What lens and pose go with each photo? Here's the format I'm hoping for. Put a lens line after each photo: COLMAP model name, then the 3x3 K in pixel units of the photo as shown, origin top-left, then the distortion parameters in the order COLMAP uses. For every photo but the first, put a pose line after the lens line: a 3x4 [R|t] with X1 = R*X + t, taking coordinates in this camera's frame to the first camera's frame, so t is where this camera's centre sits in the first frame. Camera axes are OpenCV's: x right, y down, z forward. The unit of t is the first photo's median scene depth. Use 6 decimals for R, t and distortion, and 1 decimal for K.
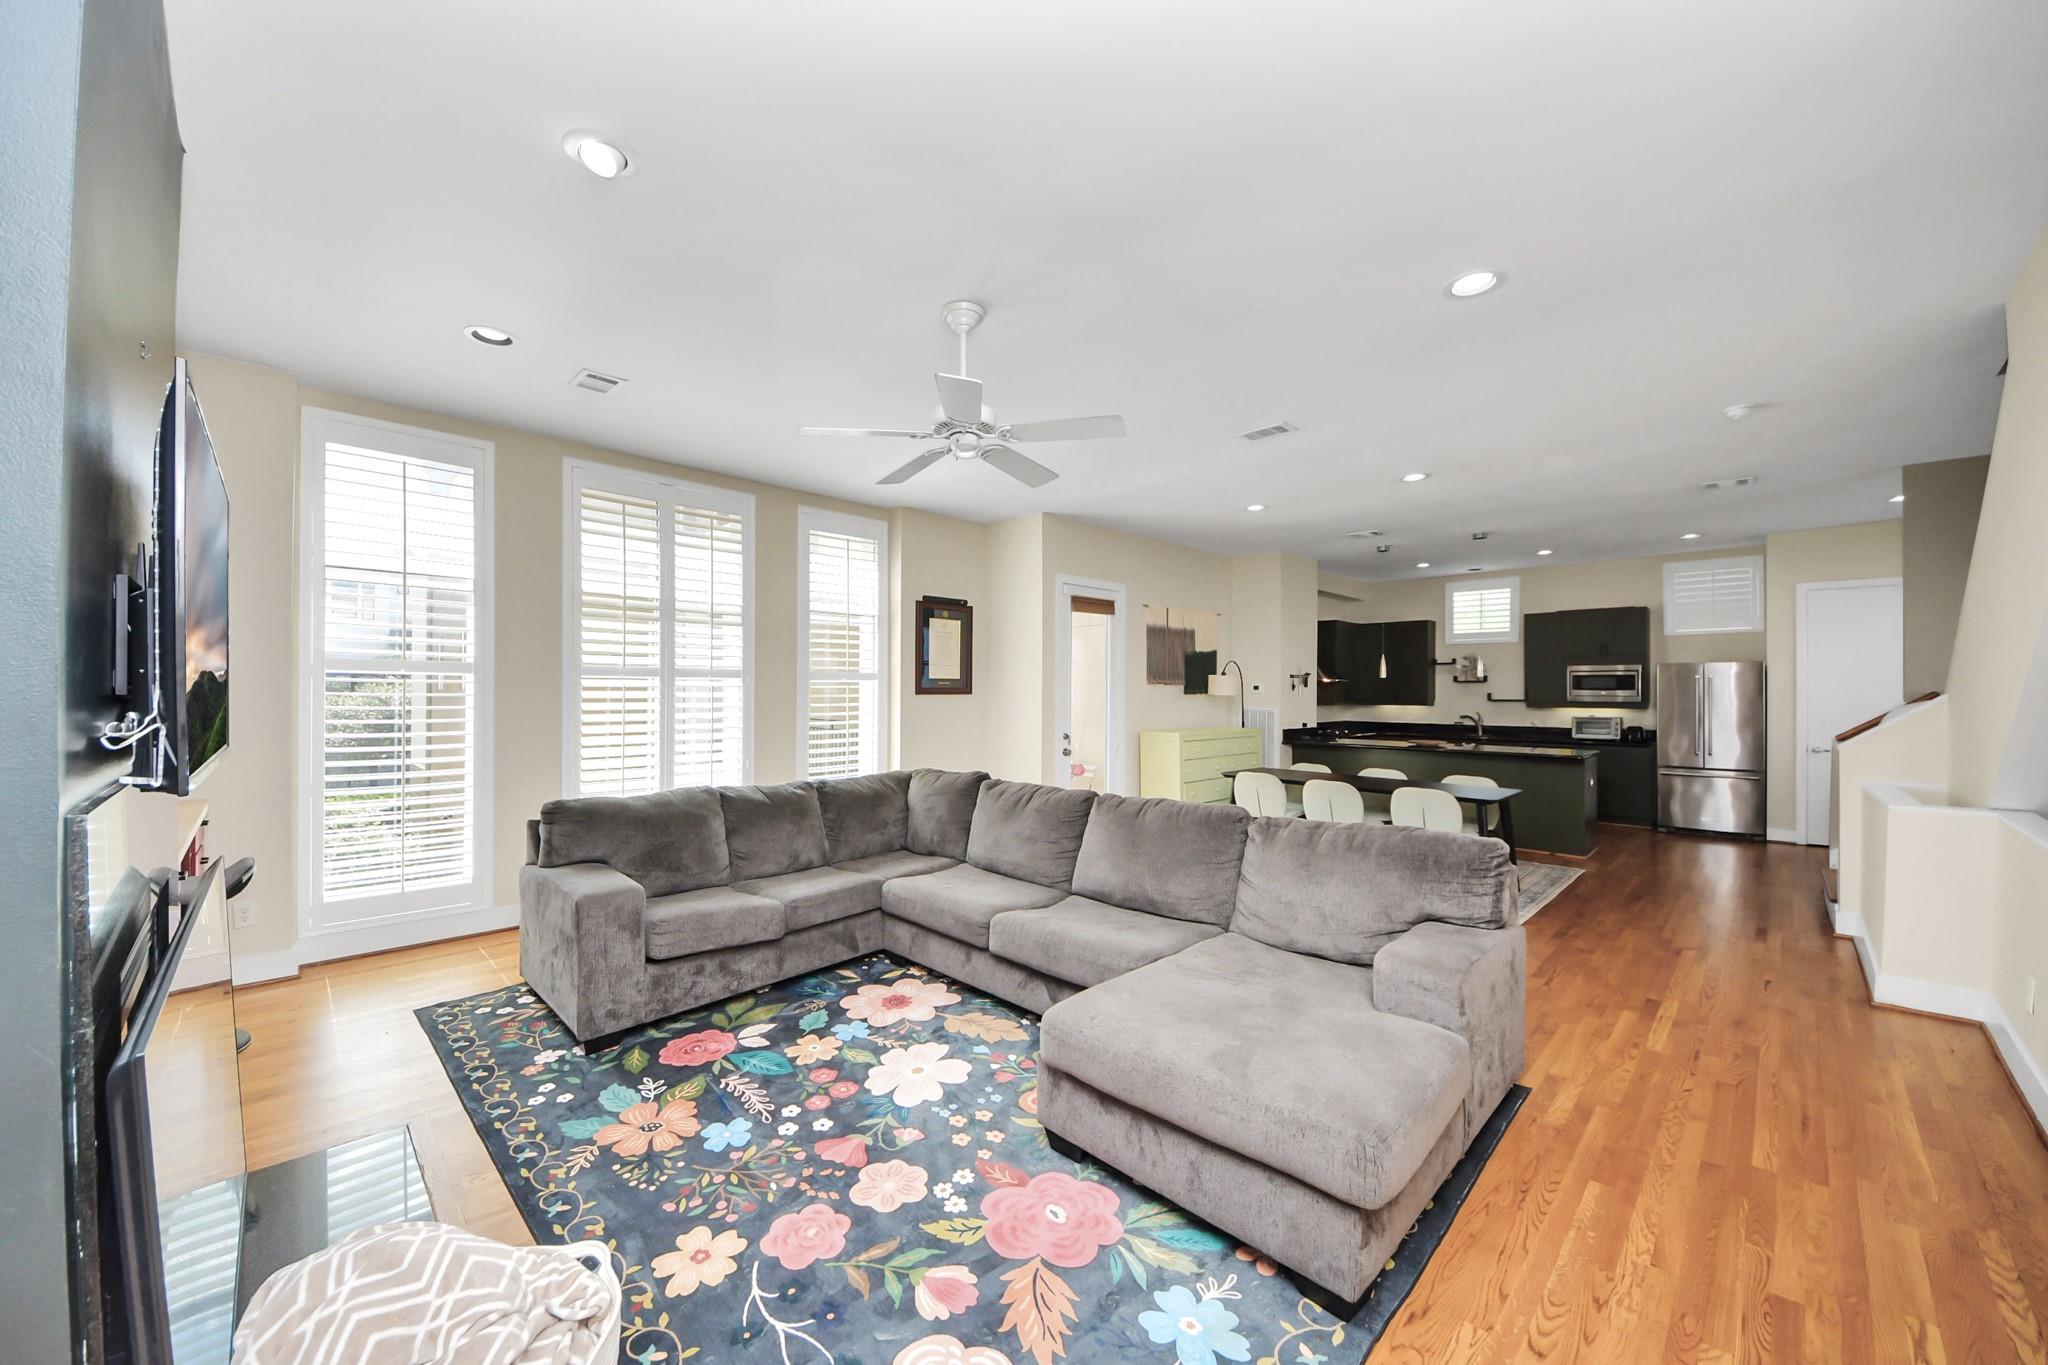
lens RADIAL K [[737.5, 0, 1003.2], [0, 737.5, 685.0], [0, 0, 1]] dist [0.017043, -0.017951]
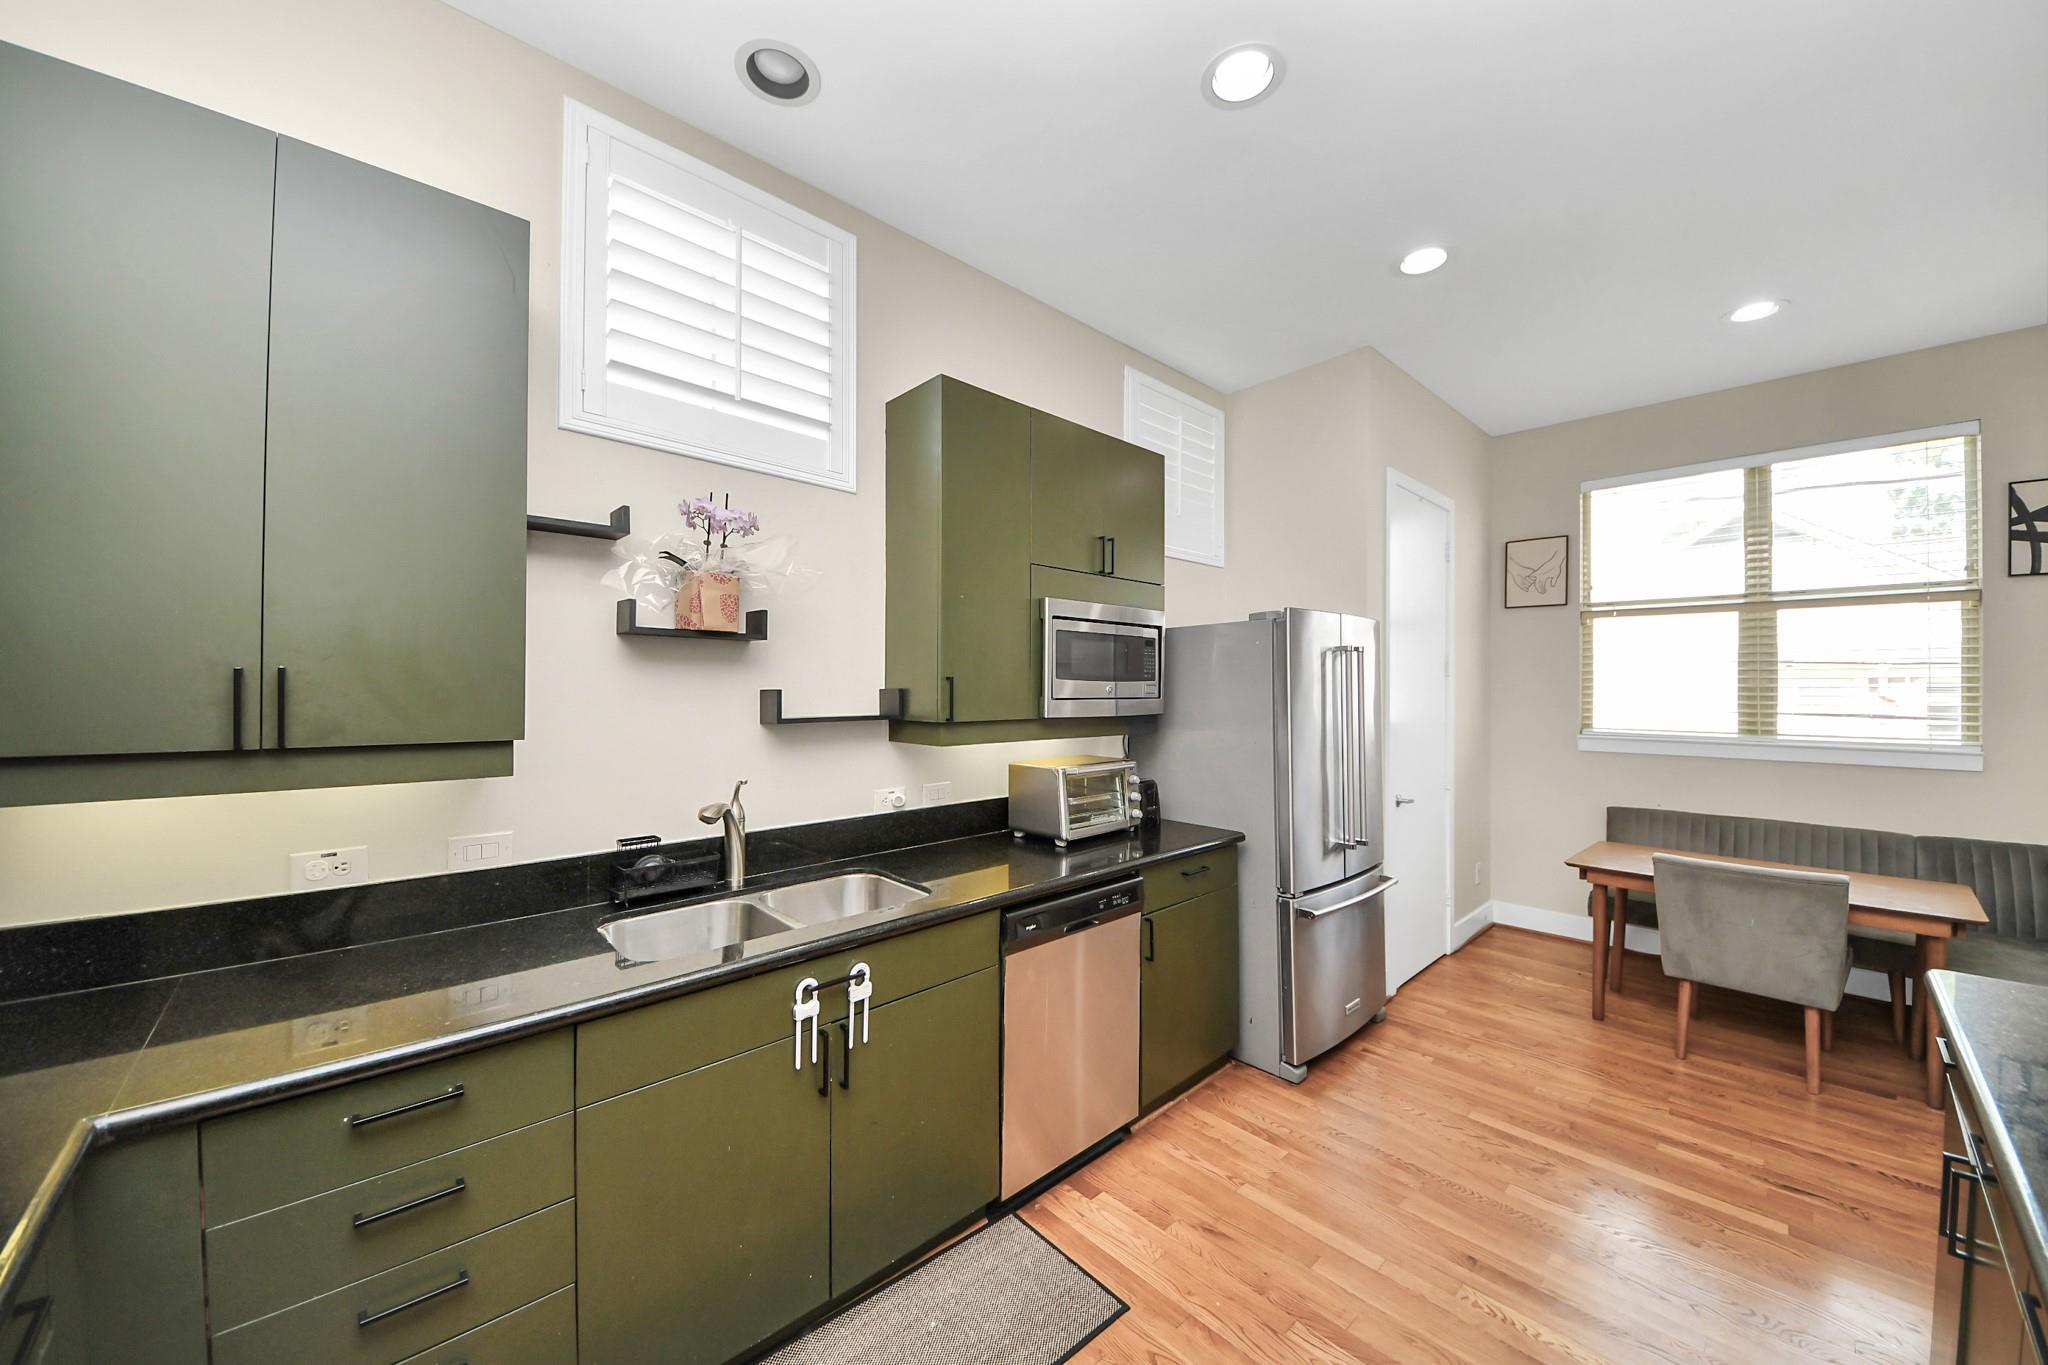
lens RADIAL K [[724.2, 0, 1017.0], [0, 724.2, 682.6], [0, 0, 1]] dist [0.024130, -0.016991]
pose [[0.018437, 0.002987, 0.999826, 0.511057], [-0.013419, 0.999906, -0.002739, 0.009556], [-0.999740, -0.013366, 0.018475, 1.077396]]
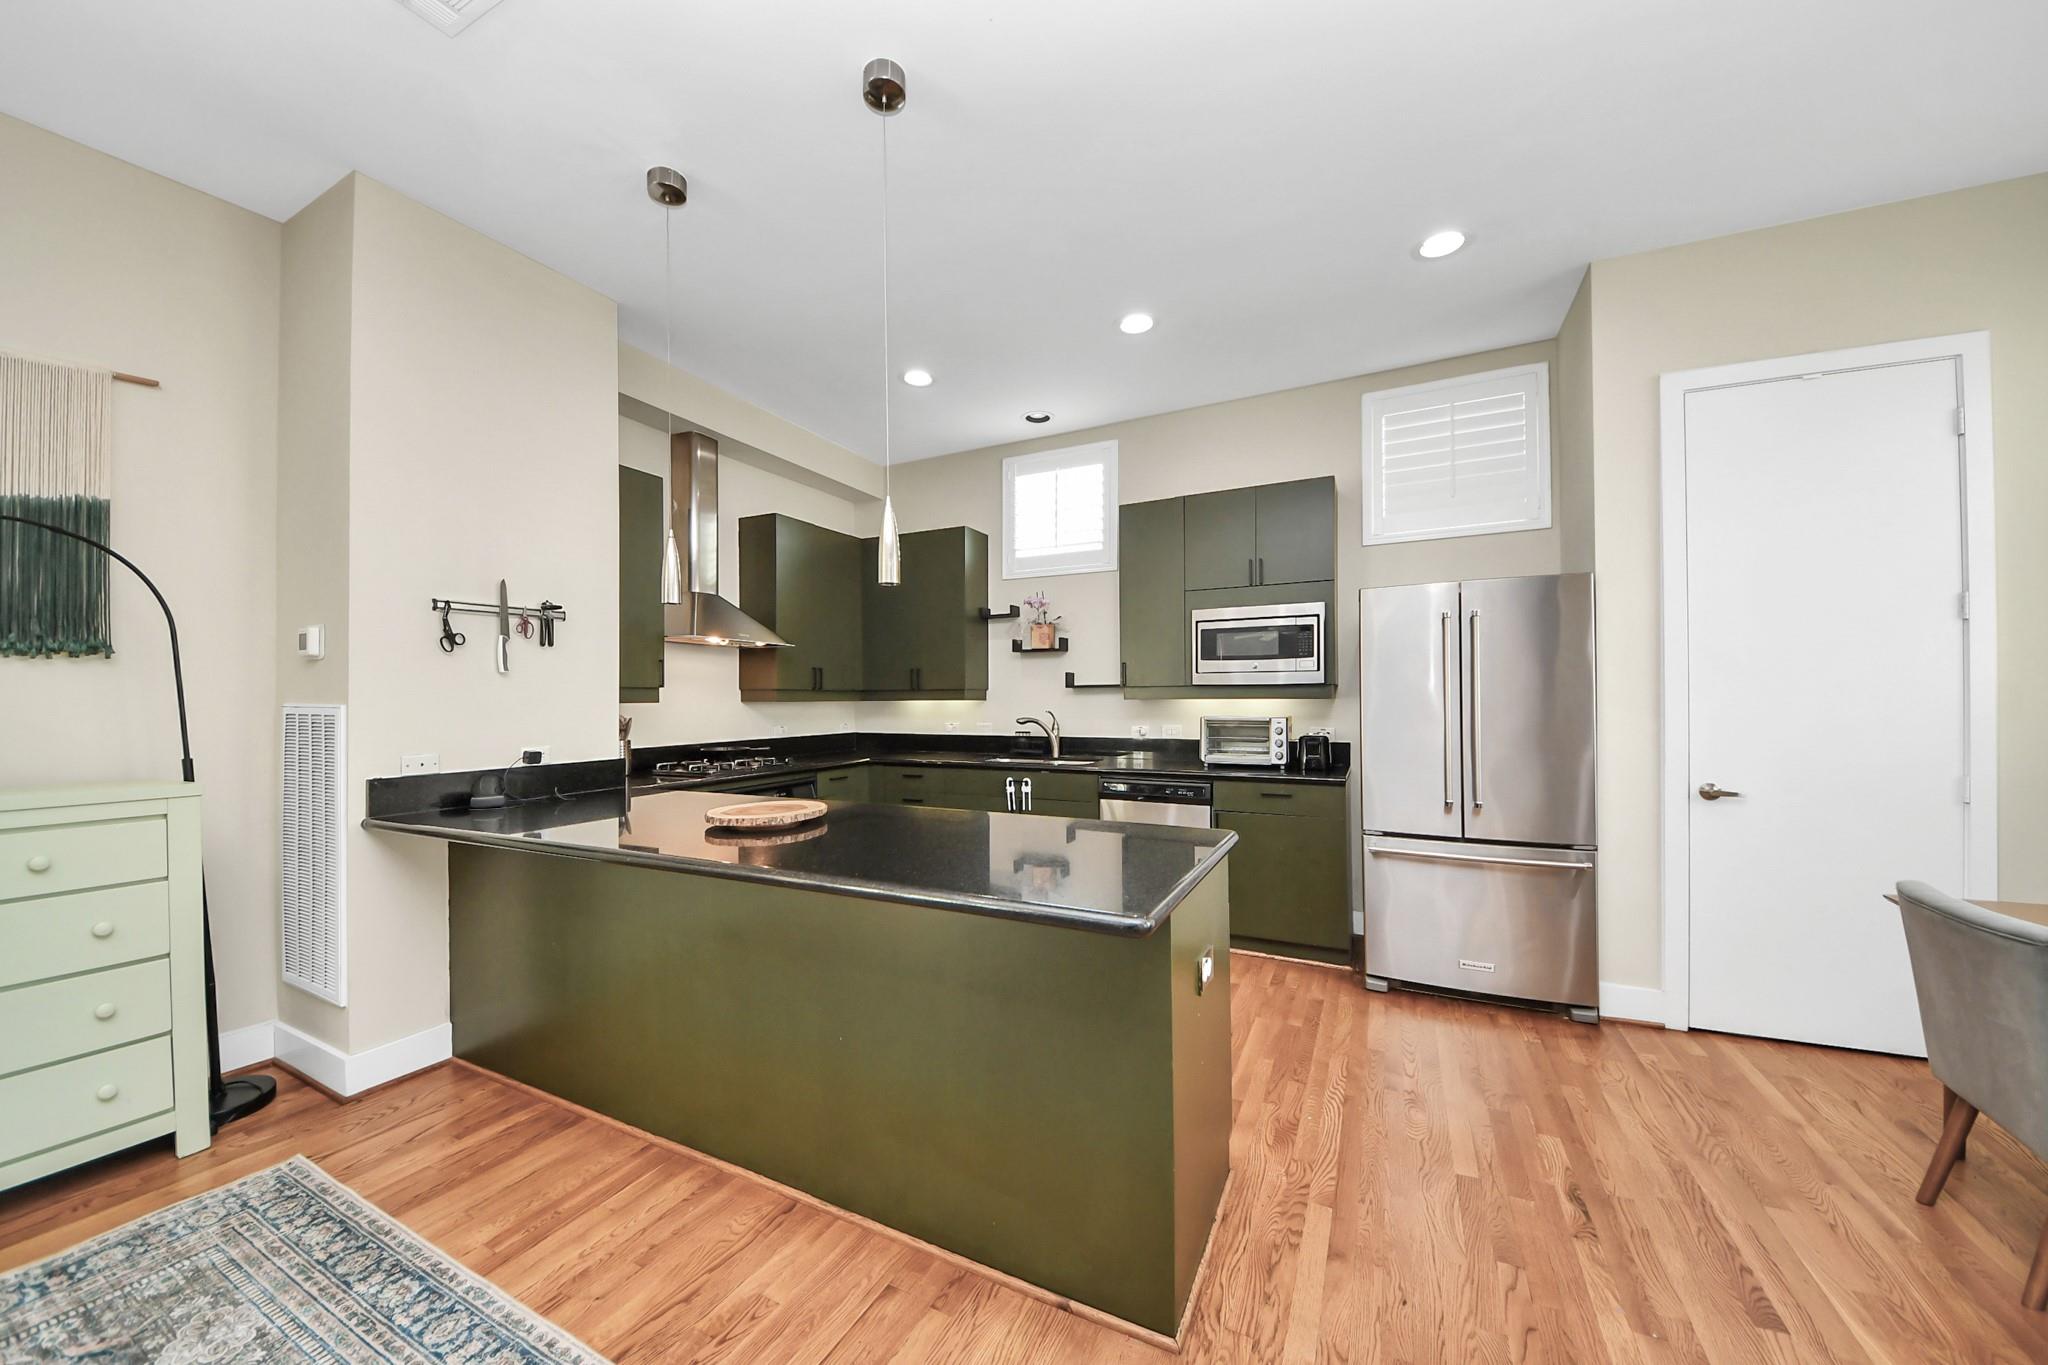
lens RADIAL K [[717.6, 0, 1016.2], [0, 717.6, 691.1], [0, 0, 1]] dist [0.023726, -0.014023]
pose [[0.941277, -0.006235, 0.337577, 0.535753], [0.006658, 0.999978, -0.000097, 0.027055], [-0.337569, 0.002339, 0.941298, 0.649492]]
